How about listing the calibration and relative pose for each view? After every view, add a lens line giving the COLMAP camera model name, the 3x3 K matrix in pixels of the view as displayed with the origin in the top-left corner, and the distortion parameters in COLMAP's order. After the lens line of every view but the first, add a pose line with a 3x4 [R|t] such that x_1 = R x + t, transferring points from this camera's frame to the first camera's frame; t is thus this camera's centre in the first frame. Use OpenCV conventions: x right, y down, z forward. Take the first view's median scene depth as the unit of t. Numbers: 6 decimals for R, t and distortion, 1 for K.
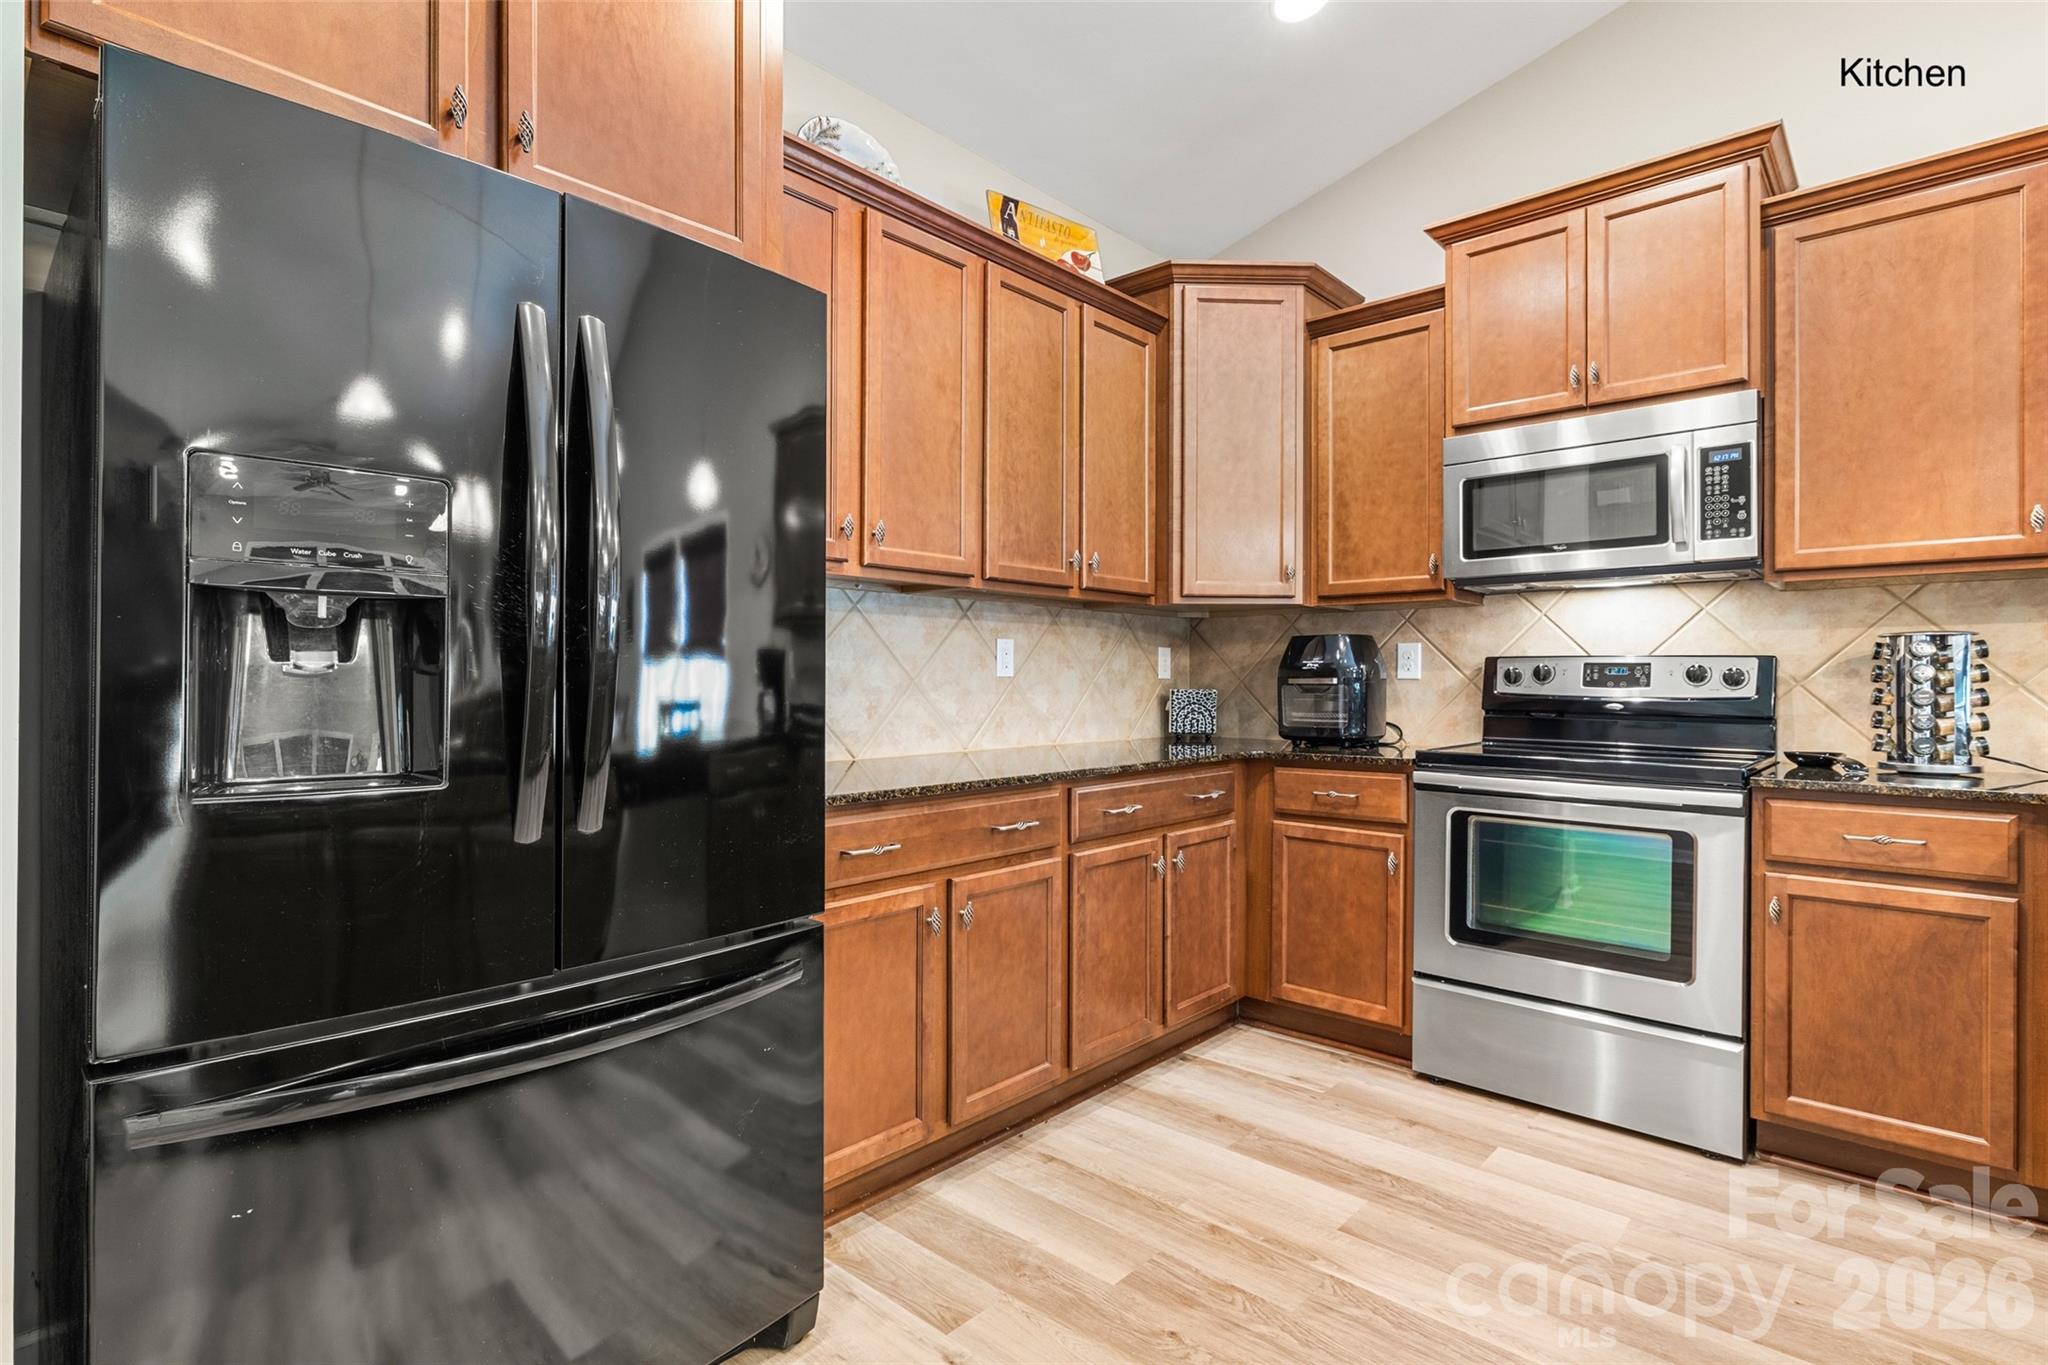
lens RADIAL K [[1007.3, 0, 1018.6], [0, 1007.3, 678.9], [0, 0, 1]] dist [-0.000614, -0.001185]
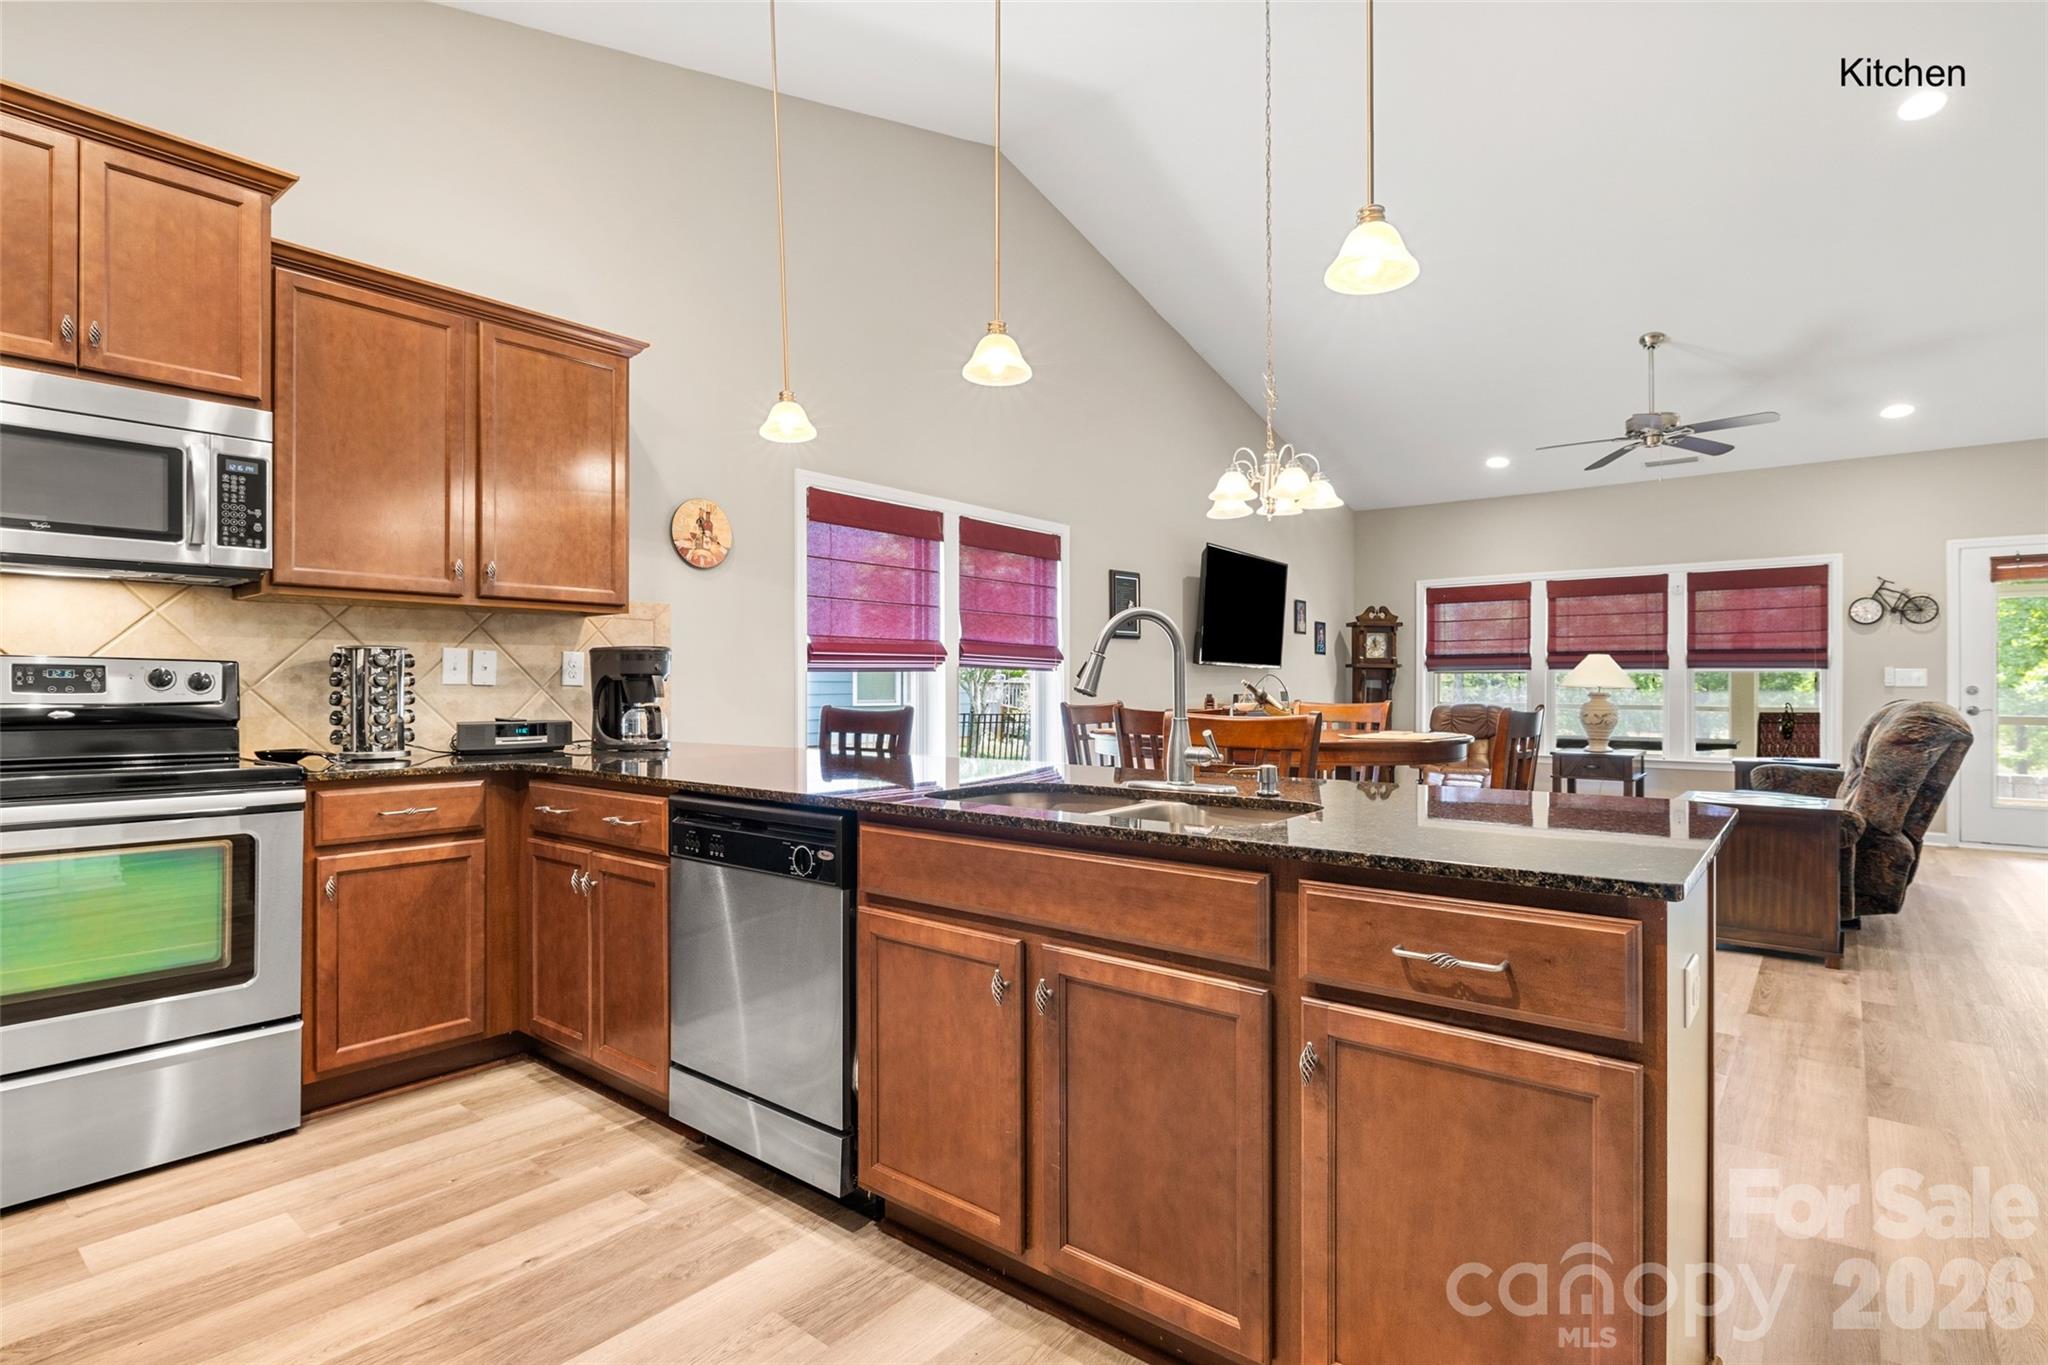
lens RADIAL K [[1020.3, 0, 1014.3], [0, 1020.3, 681.9], [0, 0, 1]] dist [-0.010435, 0.004774]
pose [[-0.058430, 0.004437, 0.998282, -0.372007], [-0.001022, 0.999989, -0.004504, 0.002506], [-0.998291, -0.001283, -0.058425, 0.261705]]
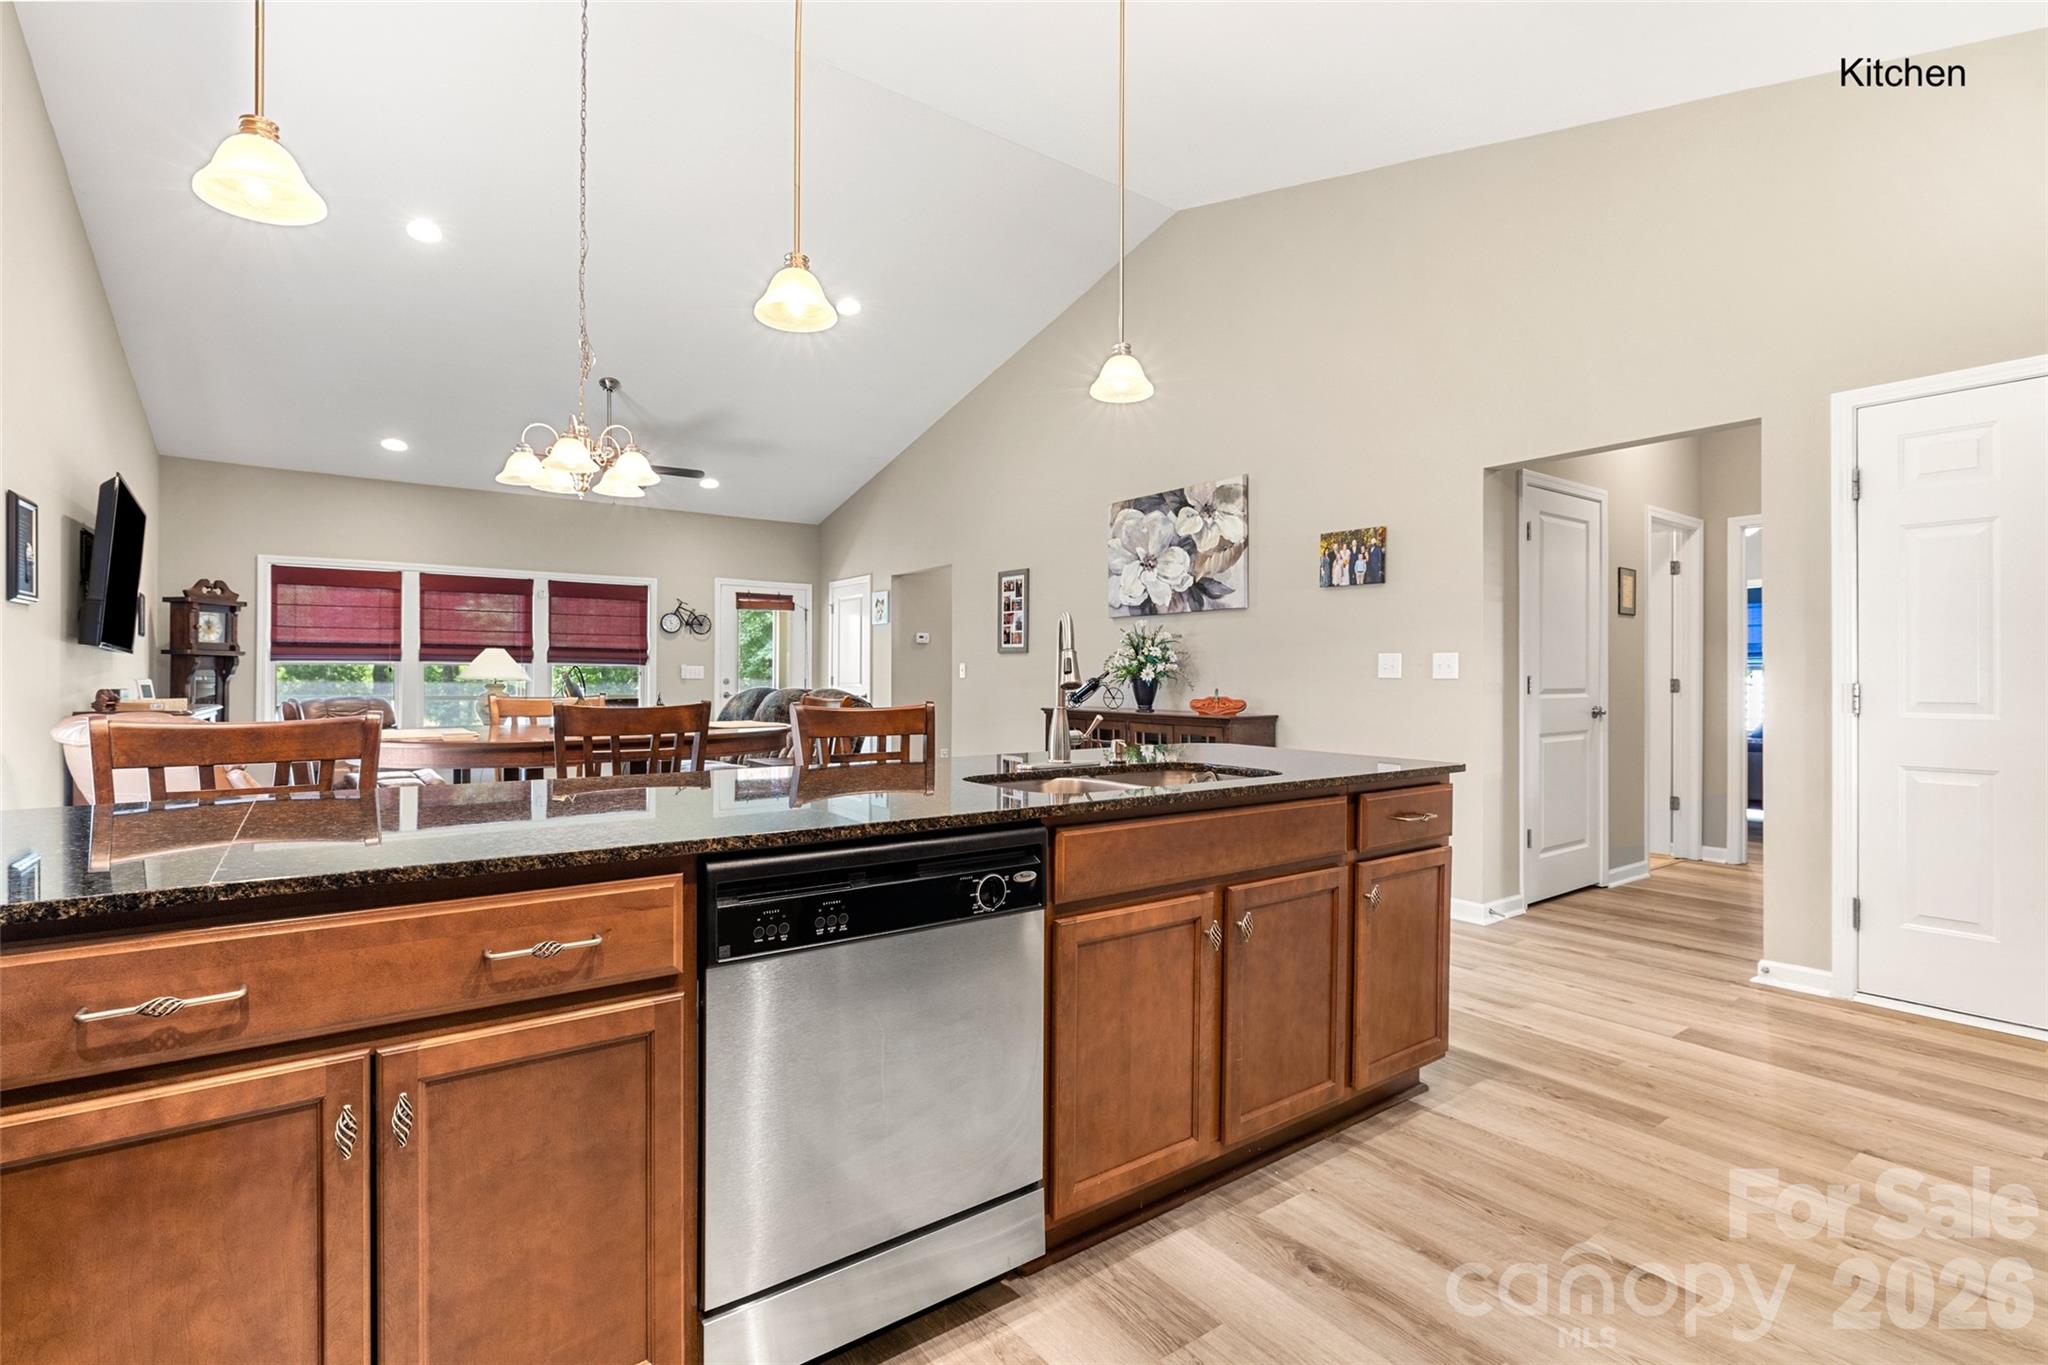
lens RADIAL K [[947.9, 0, 1020.2], [0, 947.9, 676.8], [0, 0, 1]] dist [-0.003171, 0.001483]
pose [[-0.980920, -0.000971, 0.194410, 0.305375], [-0.001458, 0.999996, -0.002366, 0.000820], [-0.194407, -0.002604, -0.980917, 0.987913]]
